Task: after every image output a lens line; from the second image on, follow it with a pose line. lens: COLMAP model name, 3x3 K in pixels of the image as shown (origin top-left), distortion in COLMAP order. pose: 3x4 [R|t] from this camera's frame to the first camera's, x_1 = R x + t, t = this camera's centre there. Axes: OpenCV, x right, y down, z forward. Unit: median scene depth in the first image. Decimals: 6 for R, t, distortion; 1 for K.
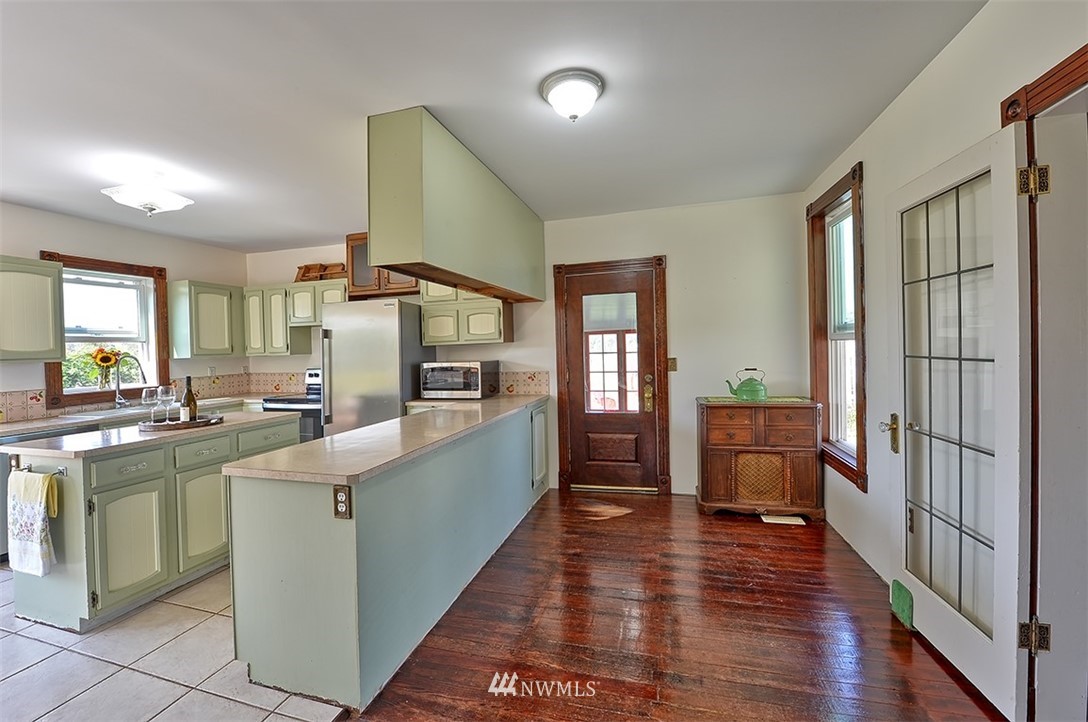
lens RADIAL K [[435.5, 0, 541.5], [0, 435.5, 351.4], [0, 0, 1]] dist [-0.020767, -0.000187]
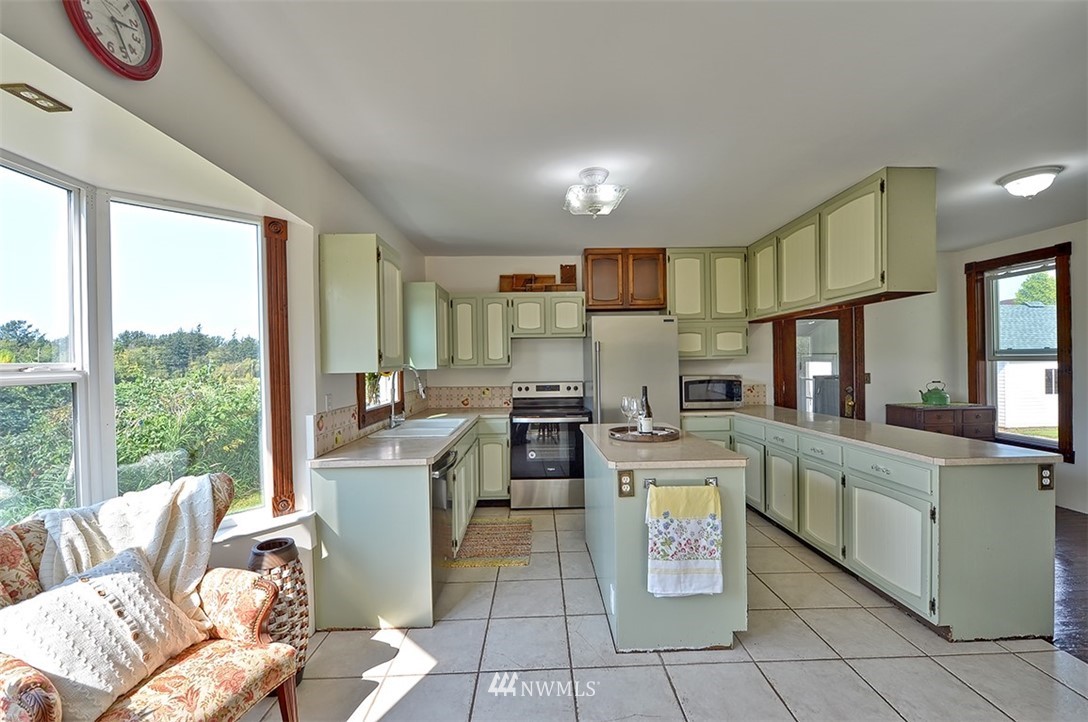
lens RADIAL K [[432.5, 0, 544.0], [0, 432.5, 361.0], [0, 0, 1]] dist [-0.007699, -0.000205]
pose [[0.953805, 0.015877, 0.300006, -0.969257], [-0.010234, 0.999740, -0.020370, 0.015291], [-0.300252, 0.016358, 0.953720, 0.088222]]
